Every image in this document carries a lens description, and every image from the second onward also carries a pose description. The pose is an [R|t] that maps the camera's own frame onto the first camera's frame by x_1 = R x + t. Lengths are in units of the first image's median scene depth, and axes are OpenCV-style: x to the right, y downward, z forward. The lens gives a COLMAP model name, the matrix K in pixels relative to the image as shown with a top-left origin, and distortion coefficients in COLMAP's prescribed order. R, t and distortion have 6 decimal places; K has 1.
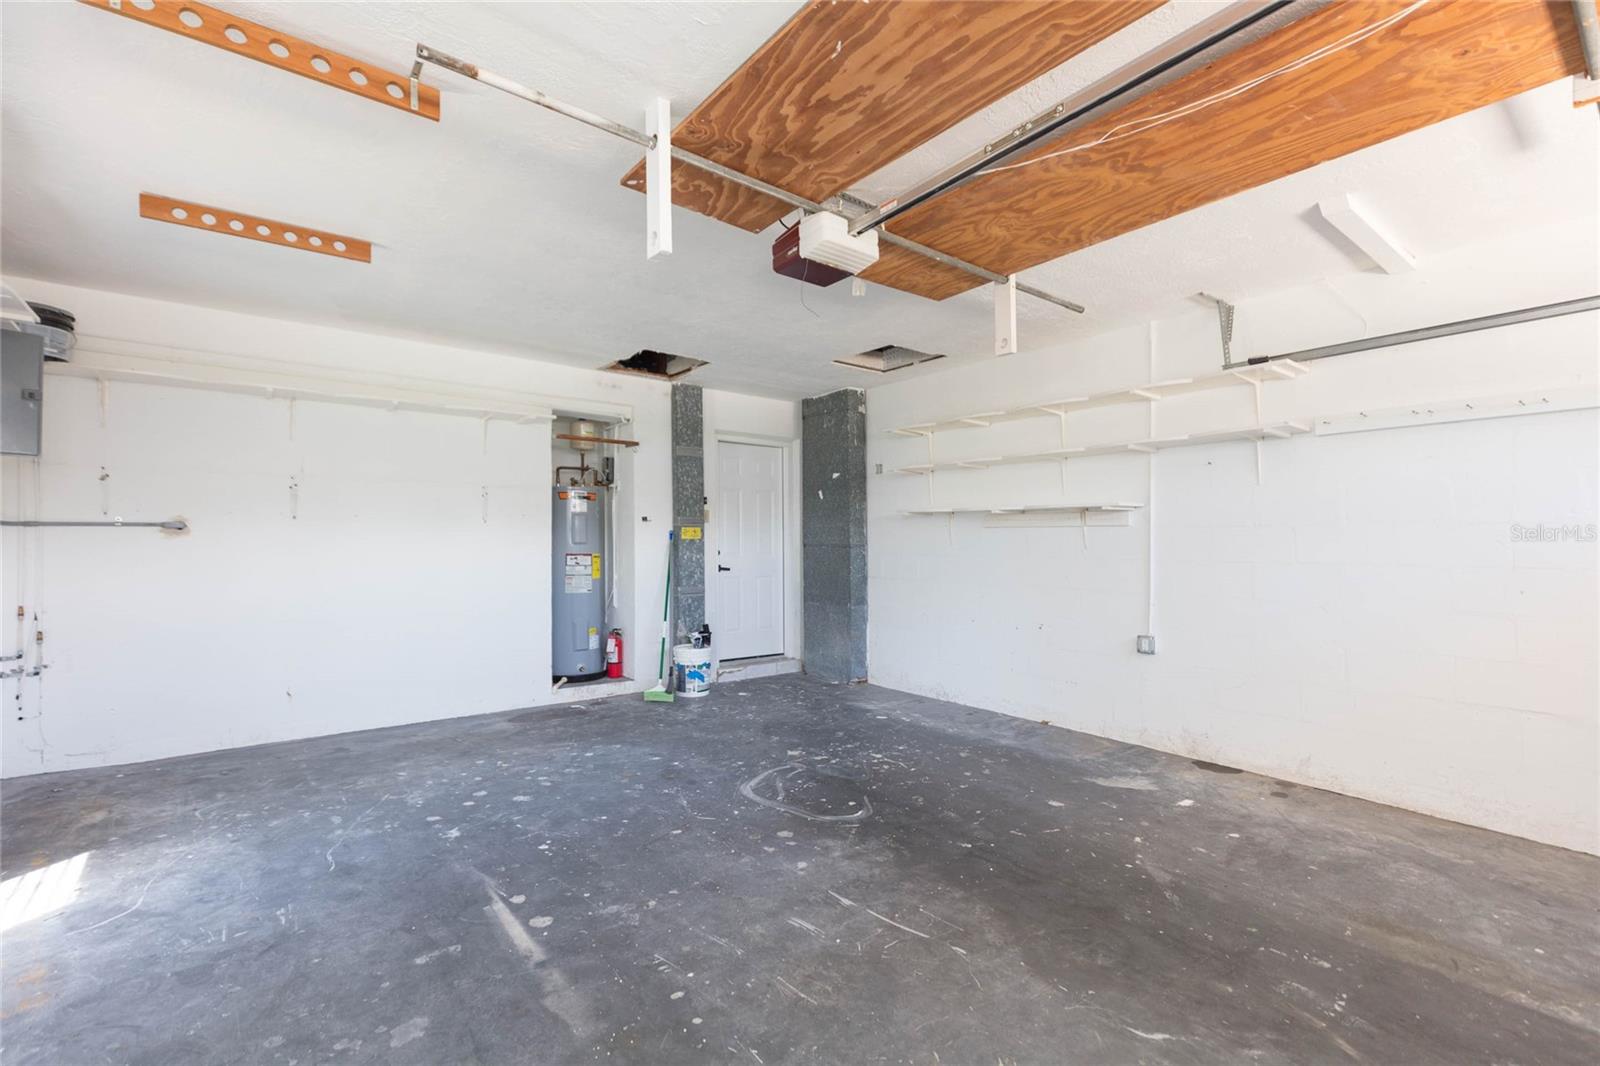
lens RADIAL K [[712.5, 0, 802.2], [0, 712.5, 543.1], [0, 0, 1]] dist [0.001714, 0.000261]
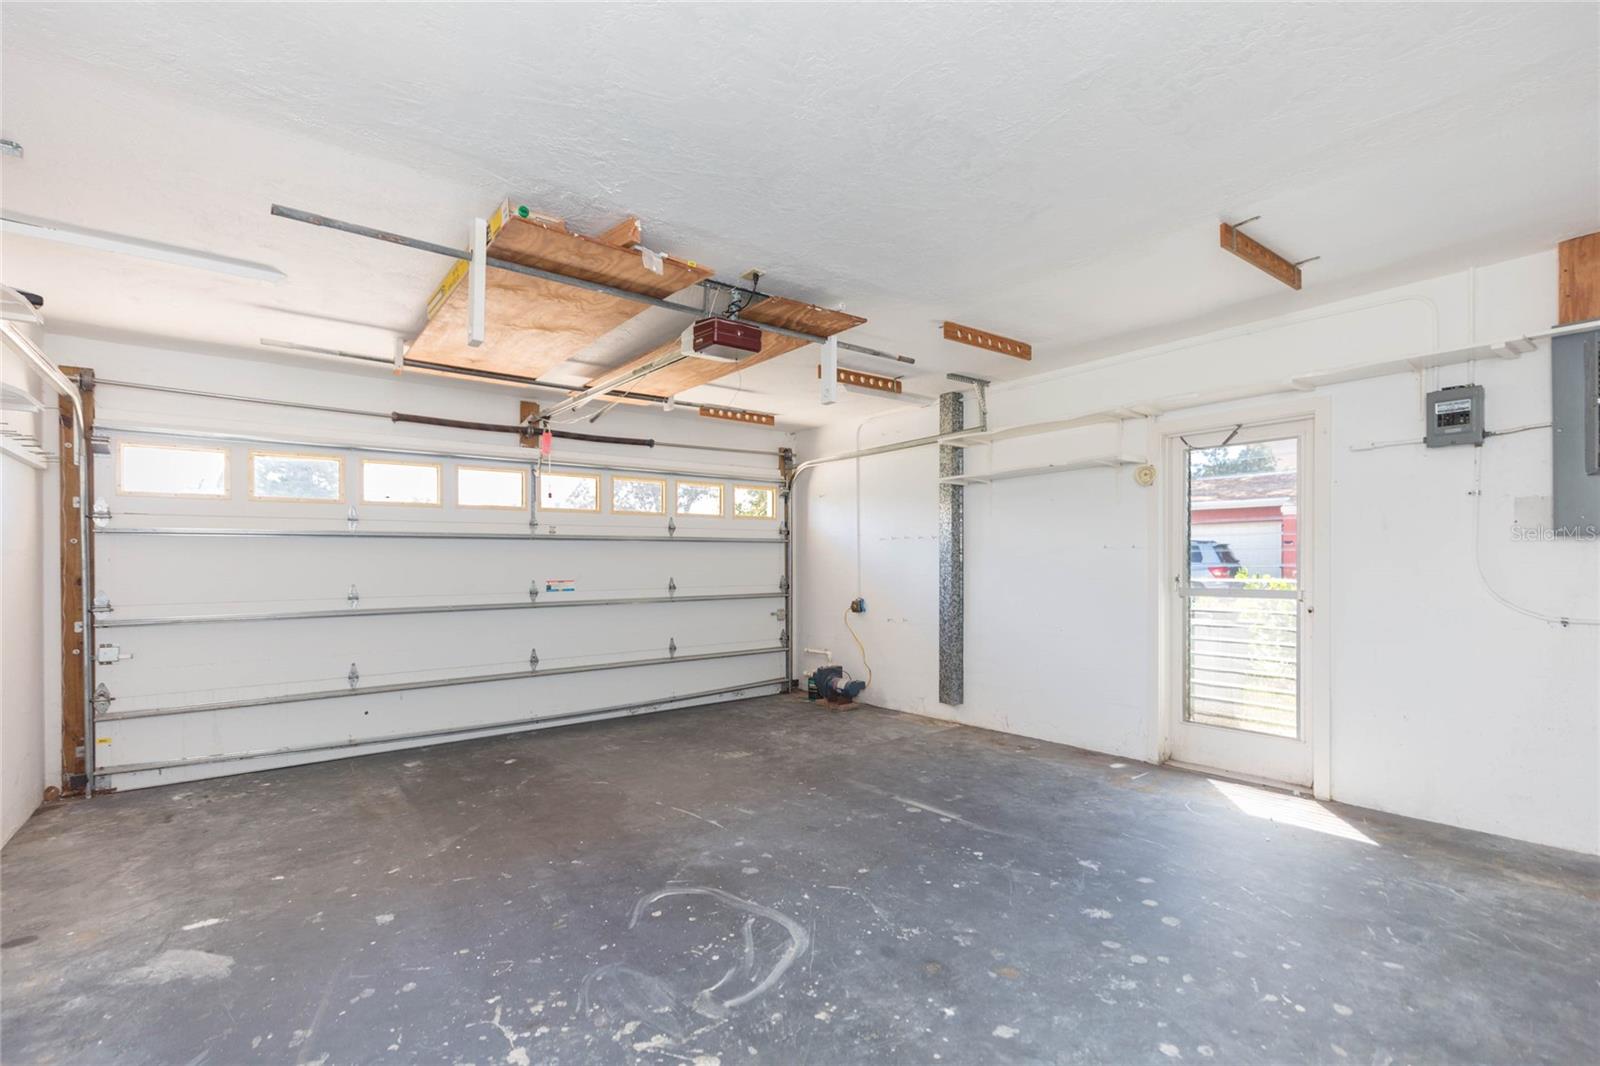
lens RADIAL K [[712.5, 0, 802.2], [0, 712.5, 543.1], [0, 0, 1]] dist [0.001714, 0.000261]
pose [[-0.999981, 0.003758, 0.004859, -0.094668], [0.003623, 0.999616, -0.027482, -0.008940], [-0.004961, -0.027464, -0.999610, 1.857334]]
